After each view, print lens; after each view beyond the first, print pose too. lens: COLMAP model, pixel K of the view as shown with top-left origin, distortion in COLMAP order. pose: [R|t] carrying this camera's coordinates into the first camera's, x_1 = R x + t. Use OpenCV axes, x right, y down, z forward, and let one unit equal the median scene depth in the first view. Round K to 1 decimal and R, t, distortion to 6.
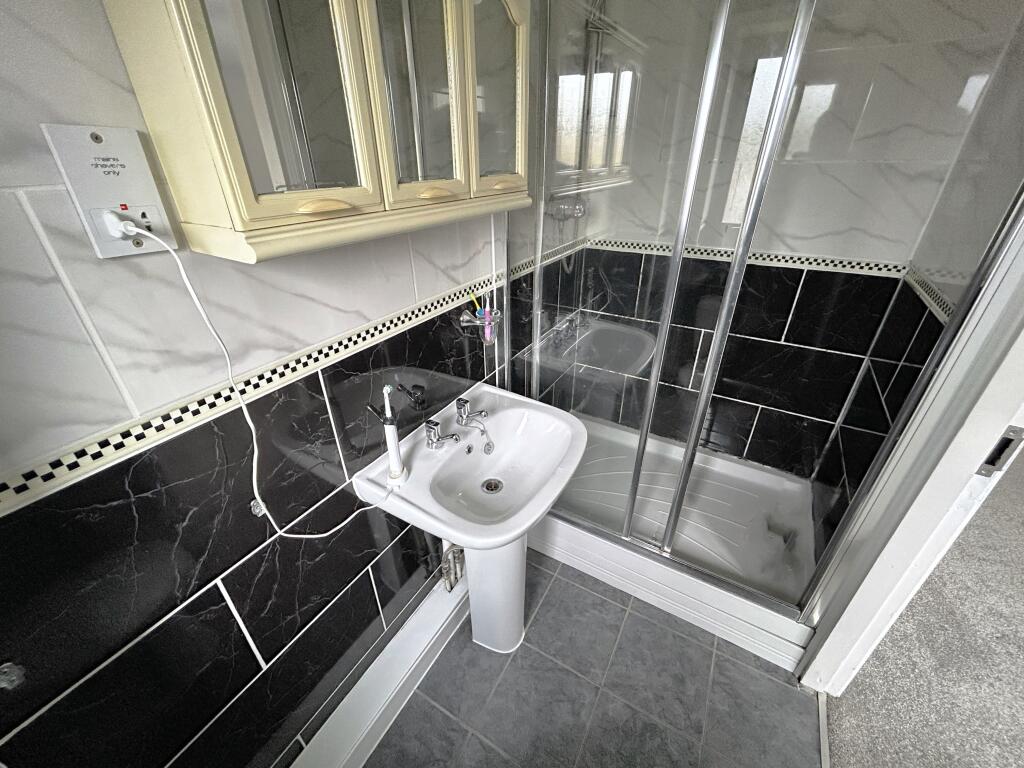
lens RADIAL K [[413.5, 0, 513.7], [0, 413.5, 380.9], [0, 0, 1]] dist [0.000848, -0.000418]
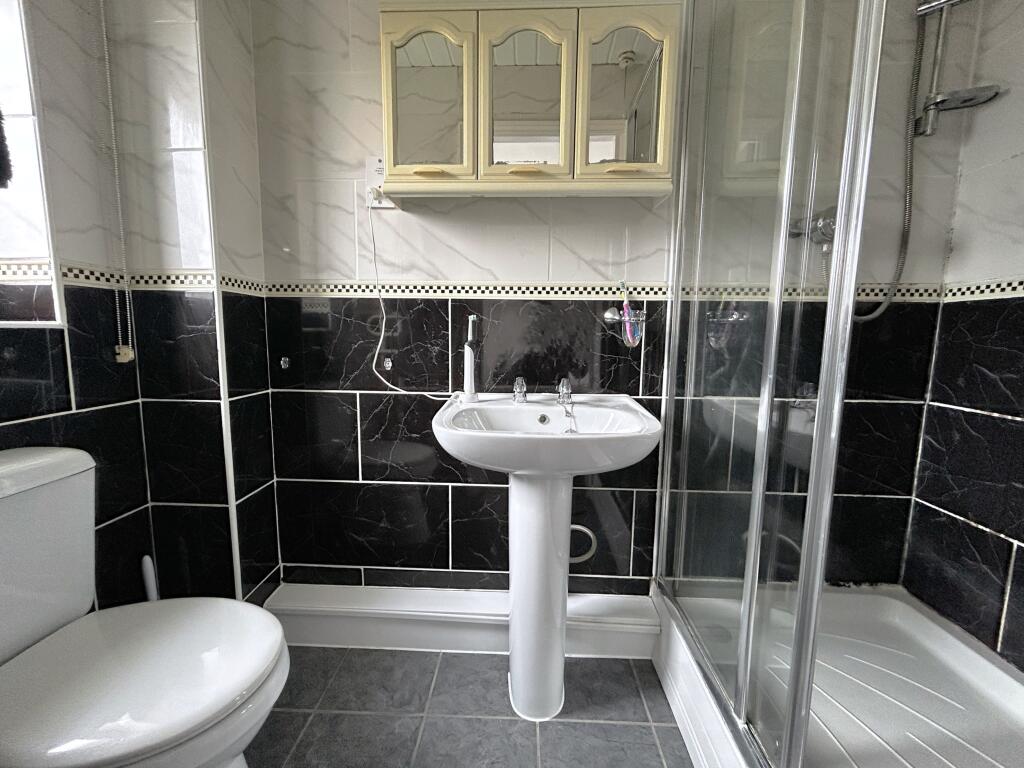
lens RADIAL K [[413.5, 0, 507.3], [0, 413.5, 385.5], [0, 0, 1]] dist [0.000848, -0.000418]
pose [[0.462421, 0.109708, -0.879847, 1.005072], [-0.436060, 0.892156, -0.117938, 0.348415], [0.772022, 0.438203, 0.460391, 0.603908]]
